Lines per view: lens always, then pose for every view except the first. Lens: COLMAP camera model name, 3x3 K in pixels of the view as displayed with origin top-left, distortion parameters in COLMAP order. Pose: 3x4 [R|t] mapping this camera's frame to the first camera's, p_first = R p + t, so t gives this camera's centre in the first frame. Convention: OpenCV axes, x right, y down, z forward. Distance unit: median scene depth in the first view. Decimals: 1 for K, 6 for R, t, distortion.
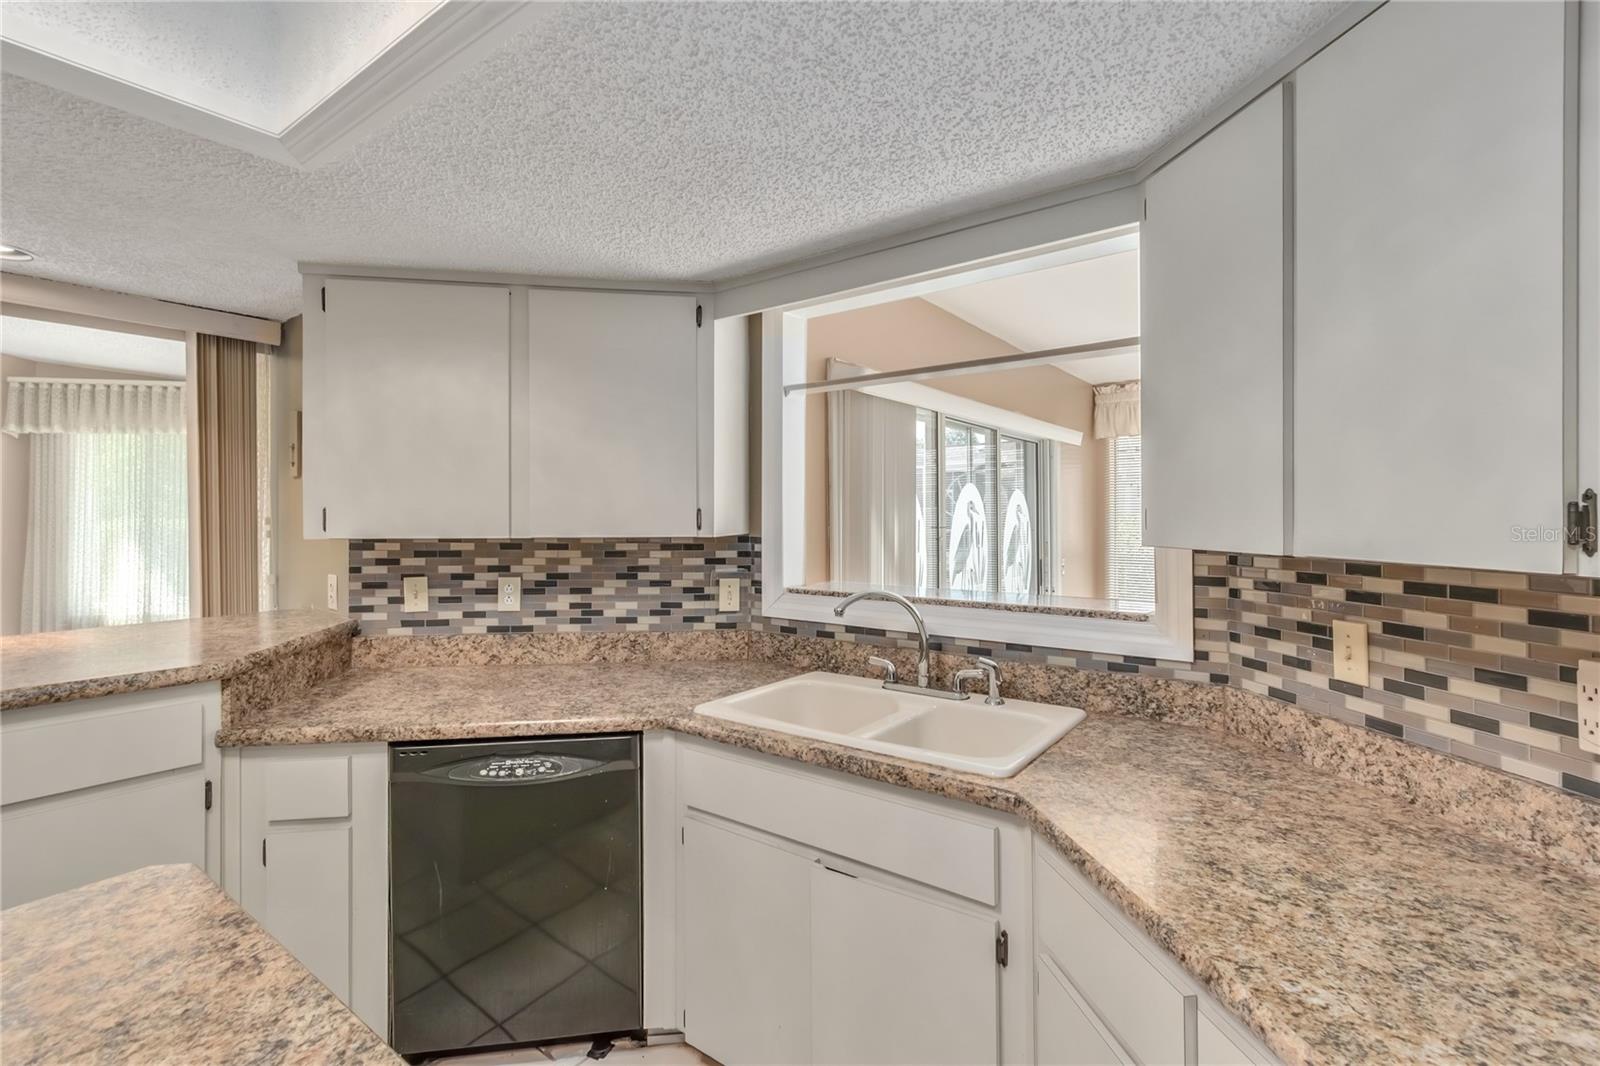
lens RADIAL K [[719.2, 0, 787.5], [0, 719.2, 515.9], [0, 0, 1]] dist [0.002367, -0.000518]
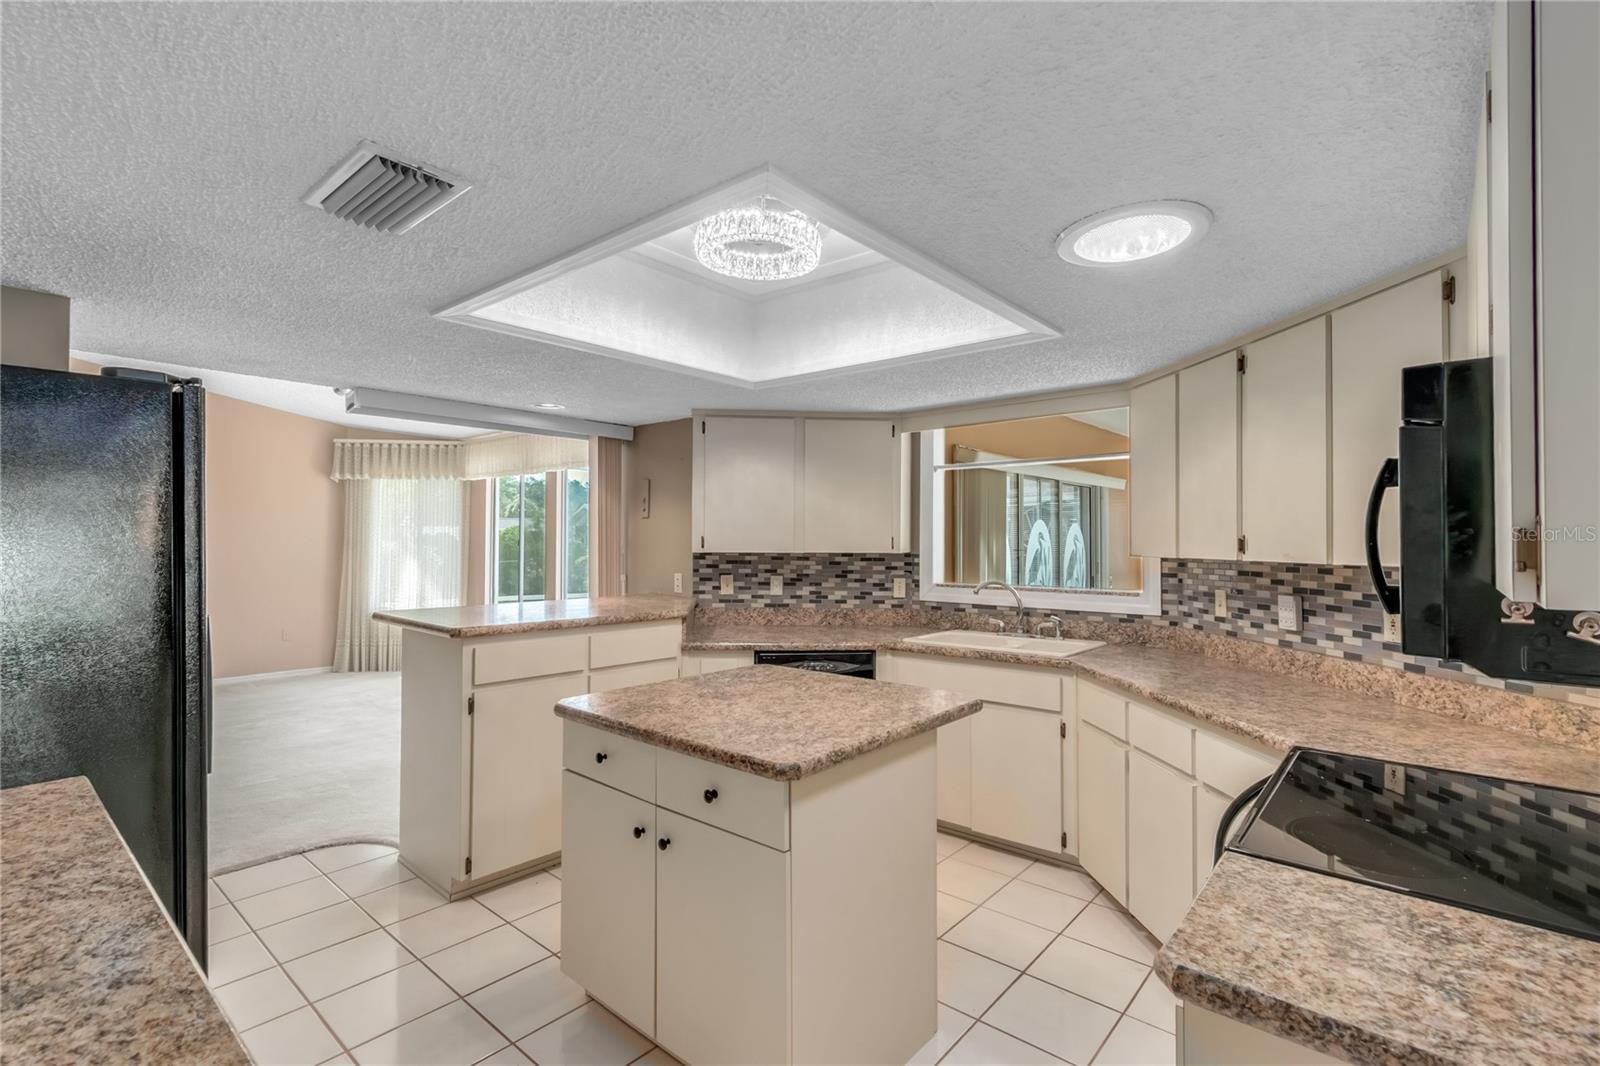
lens RADIAL K [[719.2, 0, 797.4], [0, 719.2, 535.9], [0, 0, 1]] dist [0.002367, -0.000518]
pose [[0.997964, 0.004767, -0.063605, -0.229942], [-0.005325, 0.999949, -0.008608, 0.002633], [0.063561, 0.008929, 0.997938, -0.767093]]
